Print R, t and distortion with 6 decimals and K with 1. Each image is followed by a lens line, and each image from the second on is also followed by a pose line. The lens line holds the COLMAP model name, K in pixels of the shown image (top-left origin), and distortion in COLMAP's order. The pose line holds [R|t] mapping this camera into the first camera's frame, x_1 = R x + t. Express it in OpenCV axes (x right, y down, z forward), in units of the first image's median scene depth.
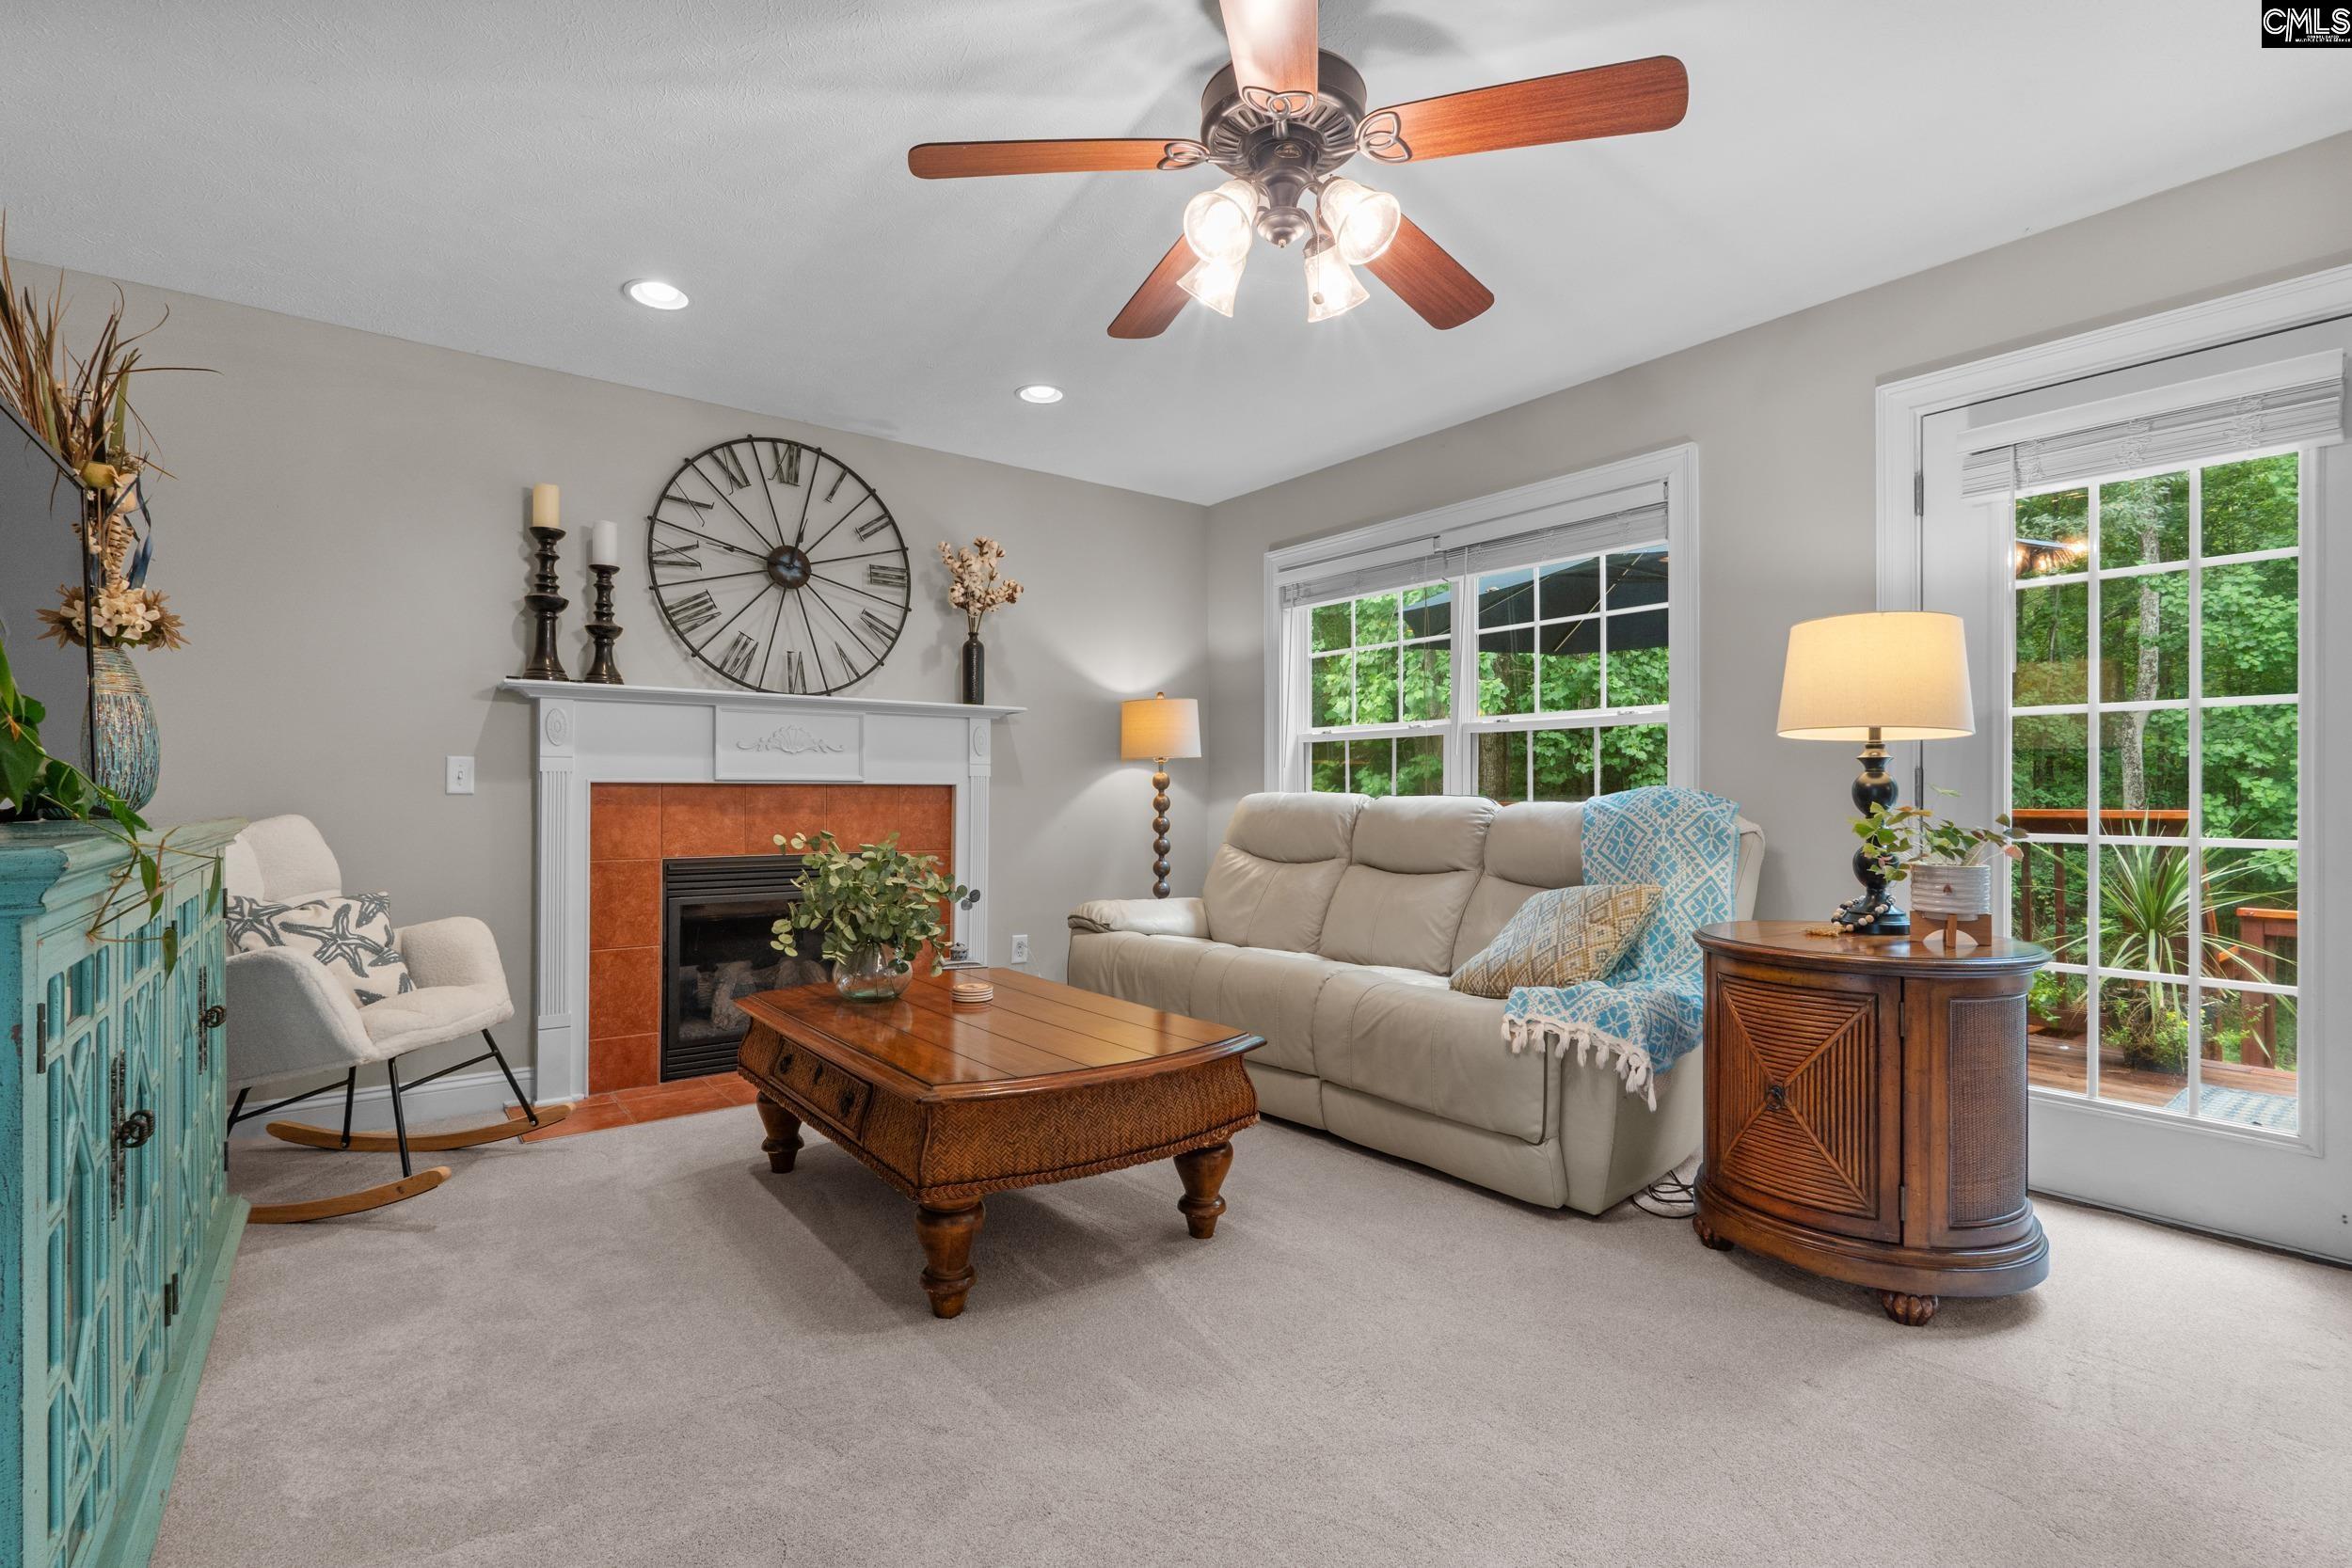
lens RADIAL K [[1084.3, 0, 1174.7], [0, 1084.3, 789.4], [0, 0, 1]] dist [-0.012816, 0.000830]
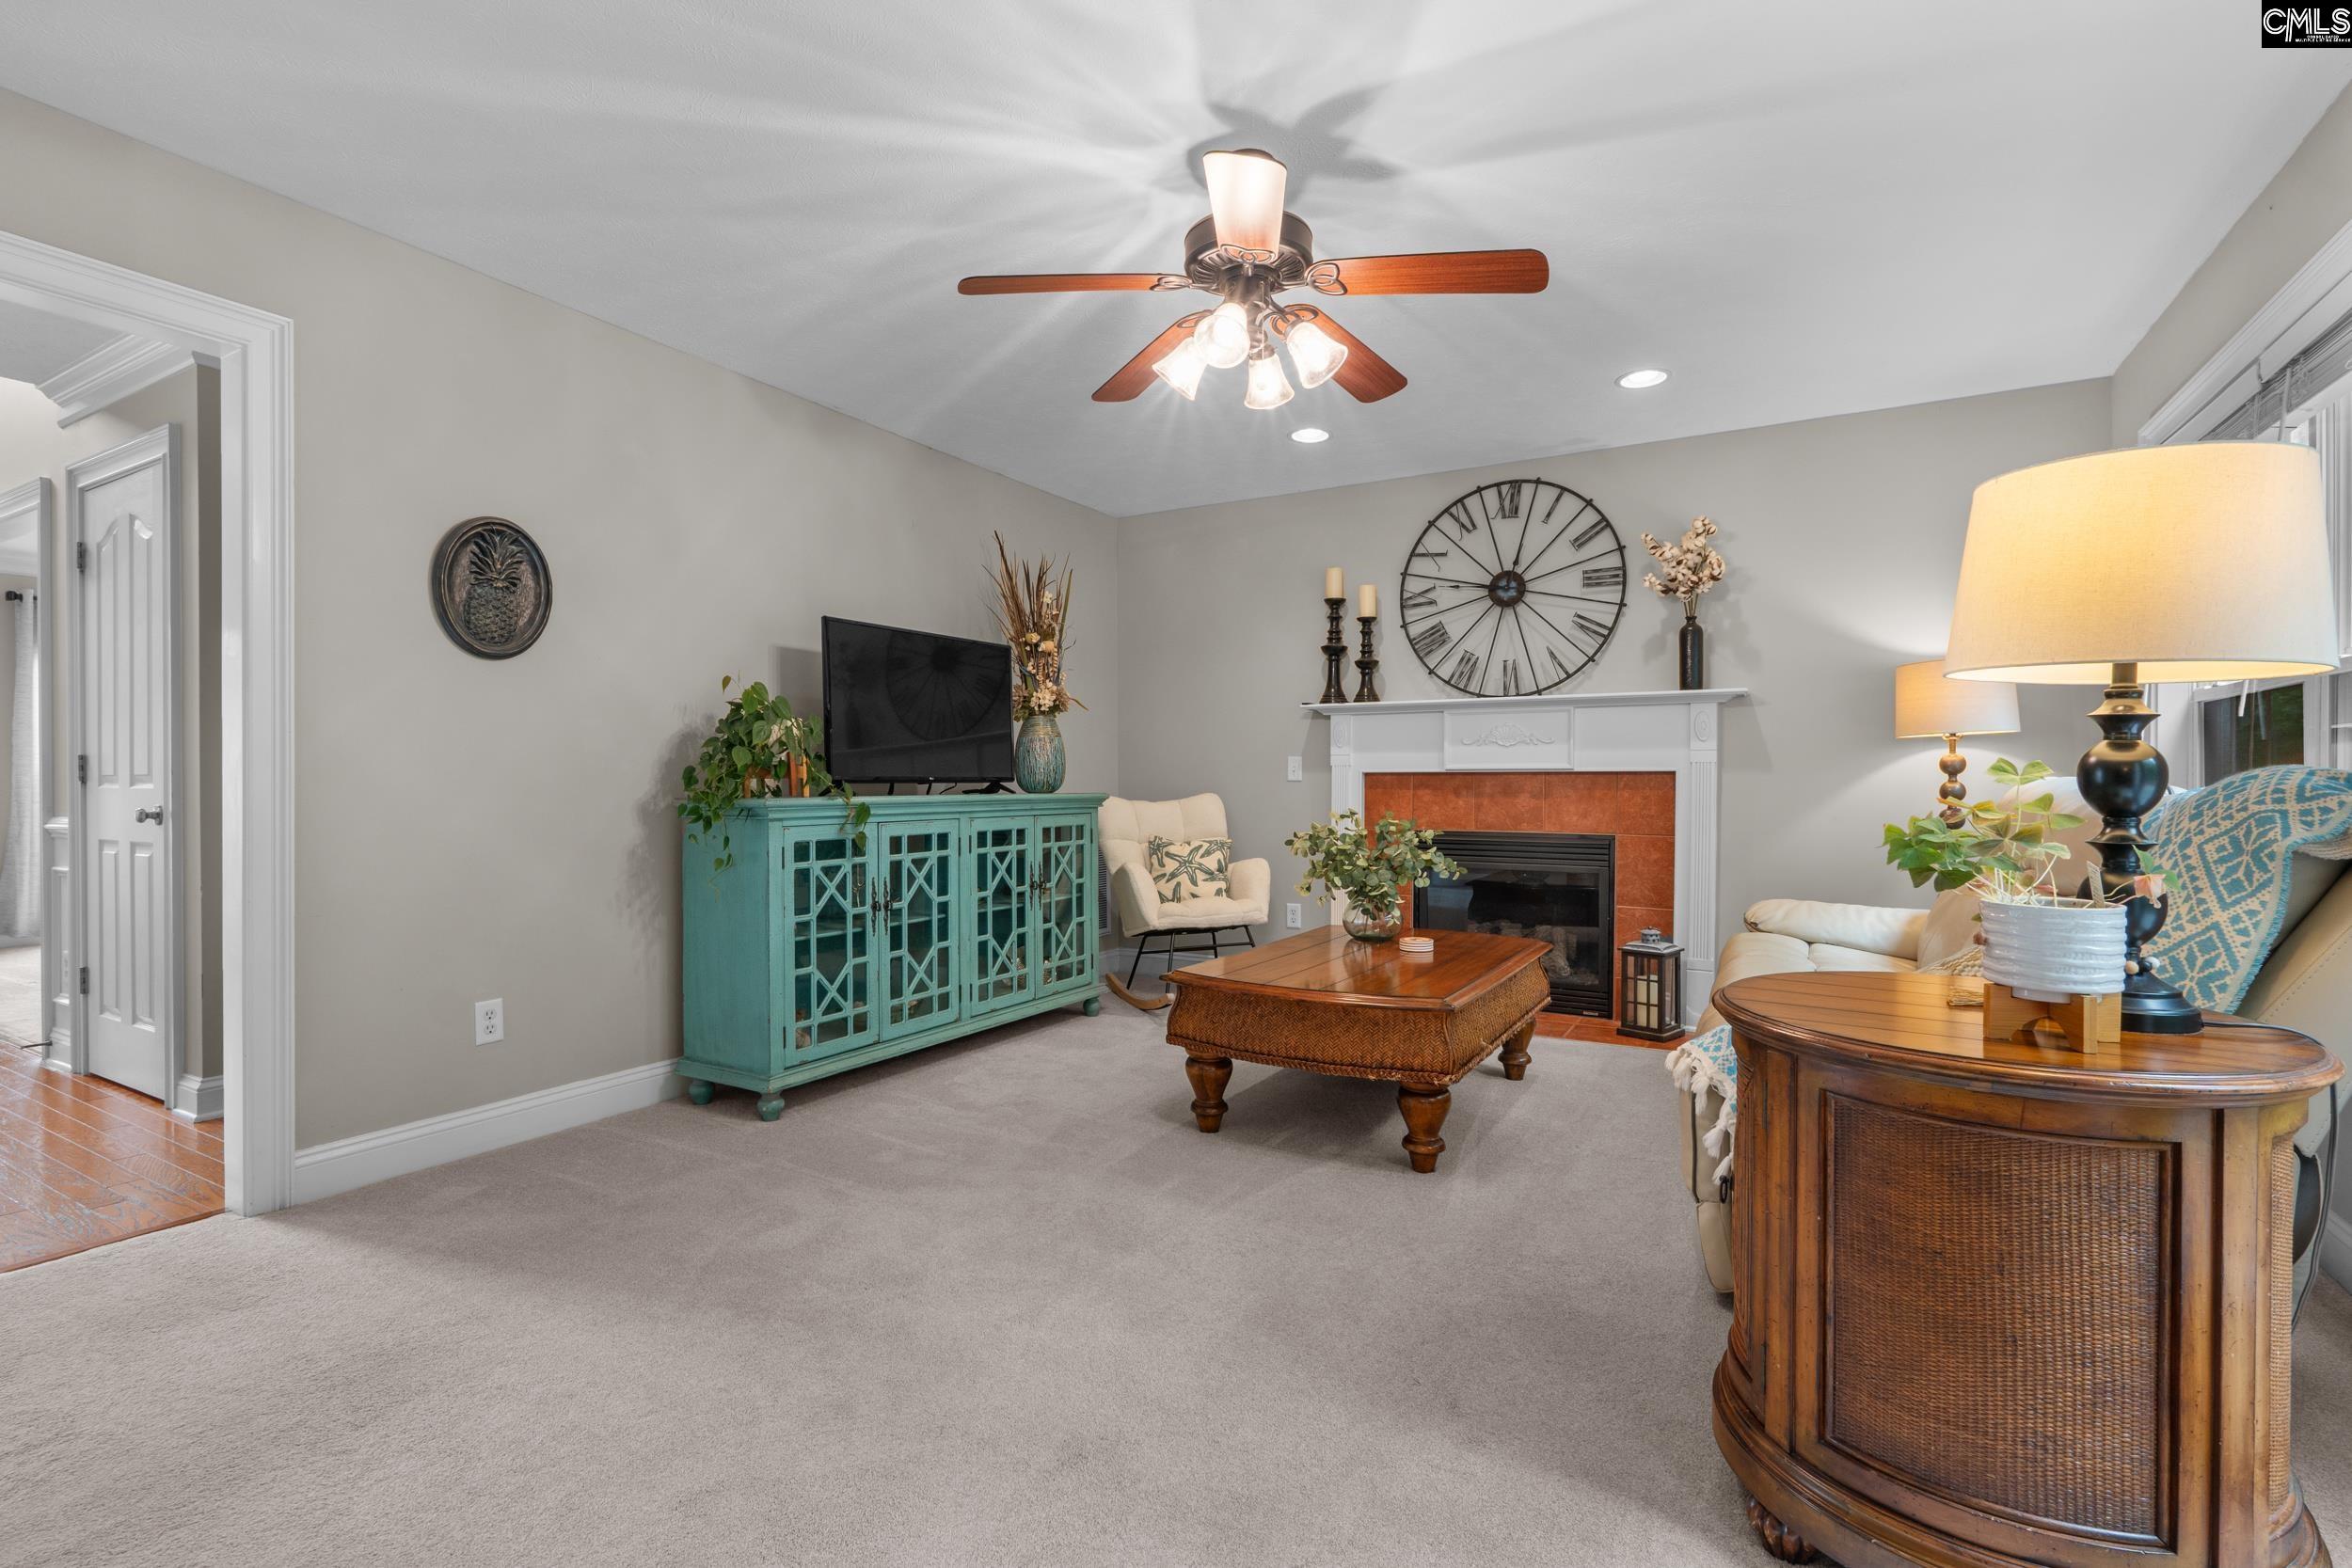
lens RADIAL K [[1084.3, 0, 1158.7], [0, 1084.3, 795.7], [0, 0, 1]] dist [-0.012816, 0.000830]
pose [[0.379614, 0.011057, -0.925079, 0.629209], [0.006490, 0.999872, 0.014614, 0.000892], [0.925122, -0.011551, 0.379494, 0.207153]]
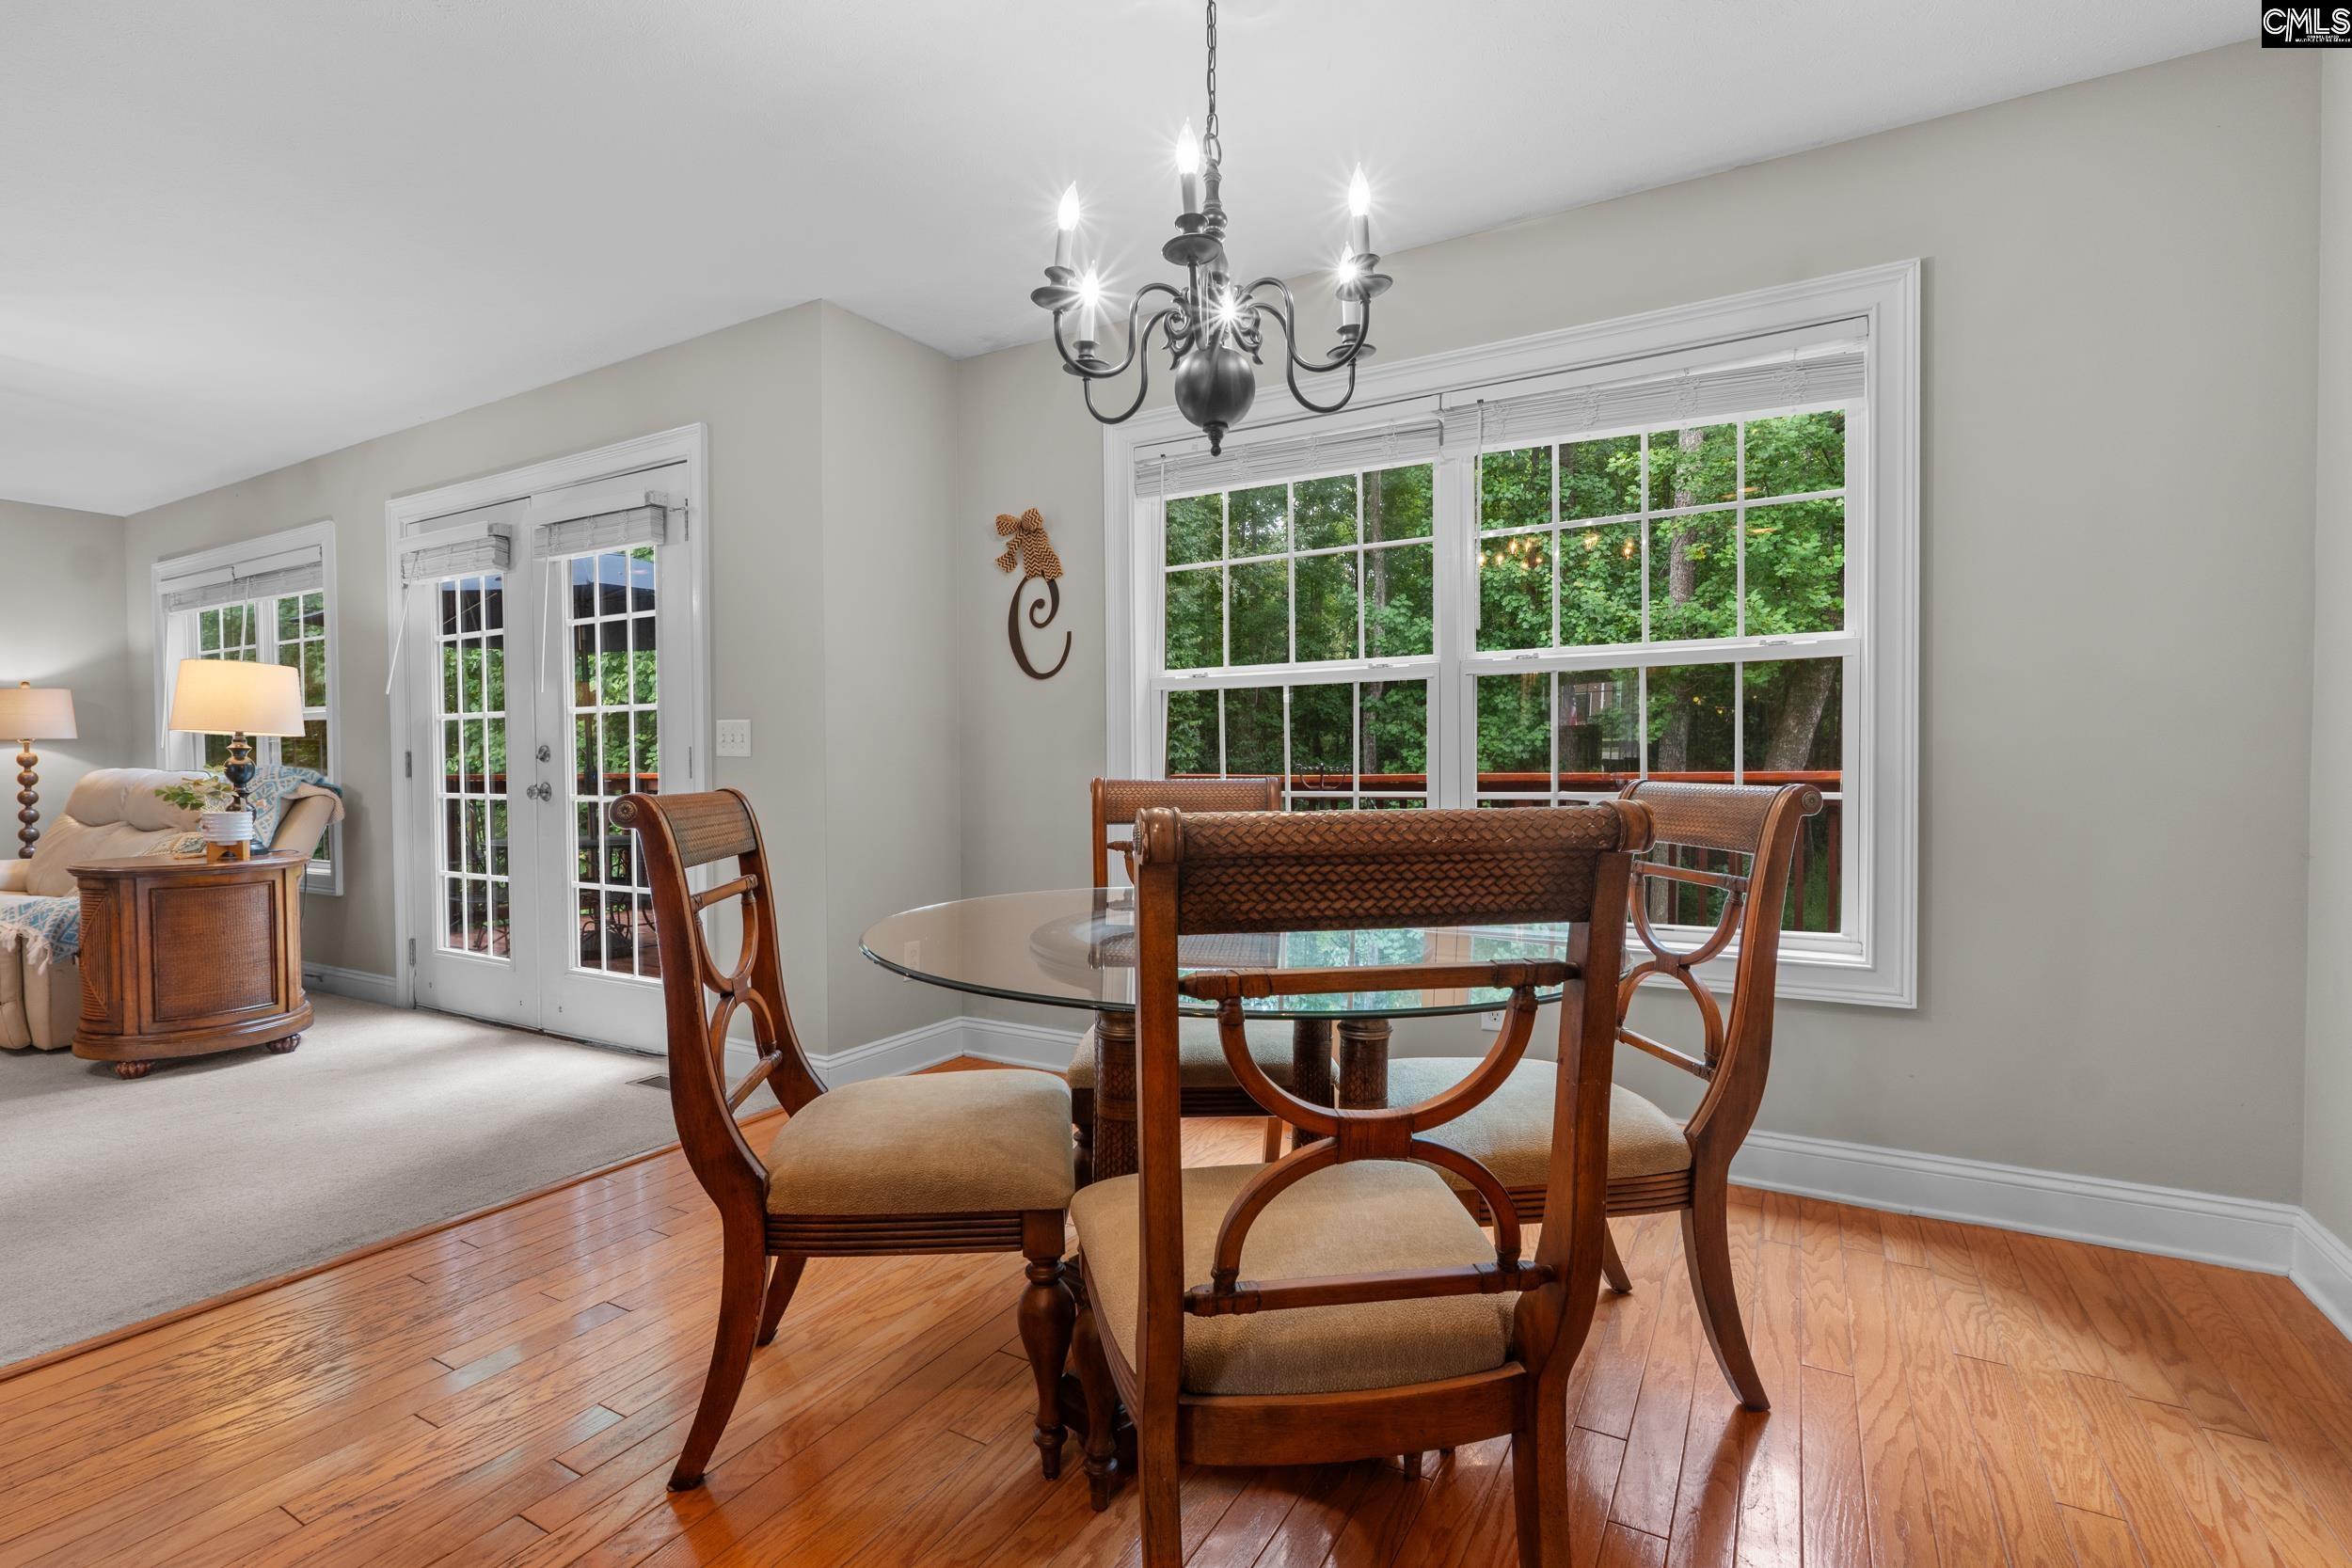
lens RADIAL K [[1084.3, 0, 1174.1], [0, 1084.3, 784.1], [0, 0, 1]] dist [-0.012816, 0.000830]
pose [[0.920282, -0.012360, 0.391060, 0.841454], [0.003062, 0.999698, 0.024392, -0.006596], [-0.391243, -0.021250, 0.920042, -0.661110]]
